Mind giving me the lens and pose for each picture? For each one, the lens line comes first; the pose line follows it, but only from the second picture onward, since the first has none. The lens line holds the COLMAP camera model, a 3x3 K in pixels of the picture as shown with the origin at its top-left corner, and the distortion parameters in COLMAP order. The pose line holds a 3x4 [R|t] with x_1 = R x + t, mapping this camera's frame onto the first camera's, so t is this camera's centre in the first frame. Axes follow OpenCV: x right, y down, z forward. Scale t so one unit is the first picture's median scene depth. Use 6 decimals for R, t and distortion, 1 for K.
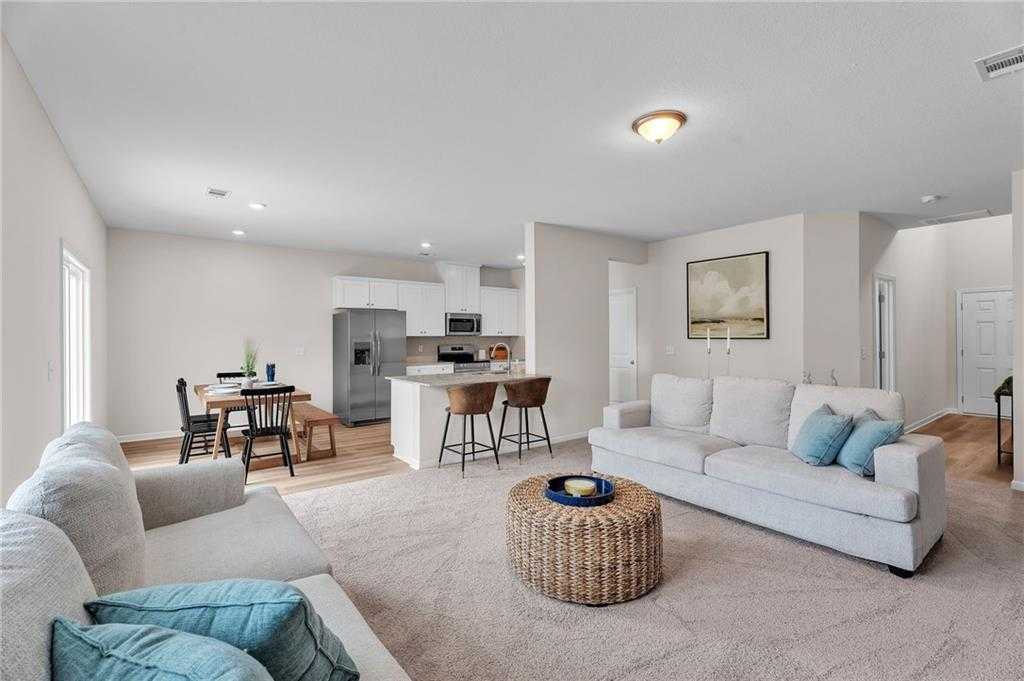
lens RADIAL K [[453.7, 0, 509.5], [0, 453.7, 334.2], [0, 0, 1]] dist [-0.001420, -0.000137]
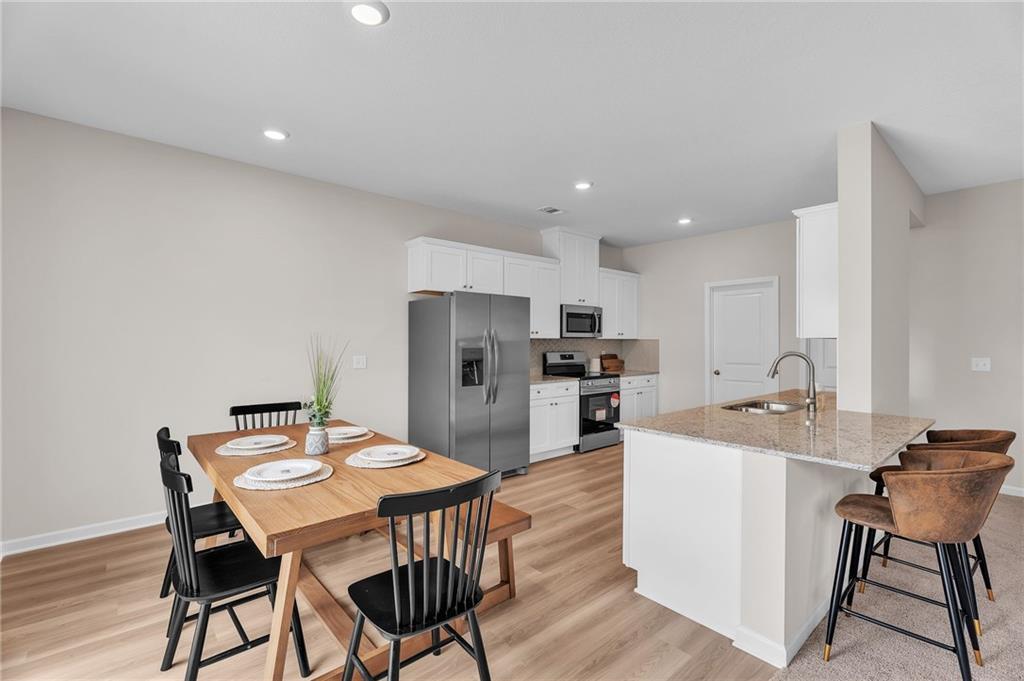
lens RADIAL K [[453.7, 0, 509.5], [0, 453.7, 334.2], [0, 0, 1]] dist [-0.001420, -0.000137]
pose [[0.997783, 0.012129, 0.065442, -0.256987], [-0.011791, 0.999915, -0.005553, 0.002323], [-0.065504, 0.004769, 0.997841, 0.329795]]
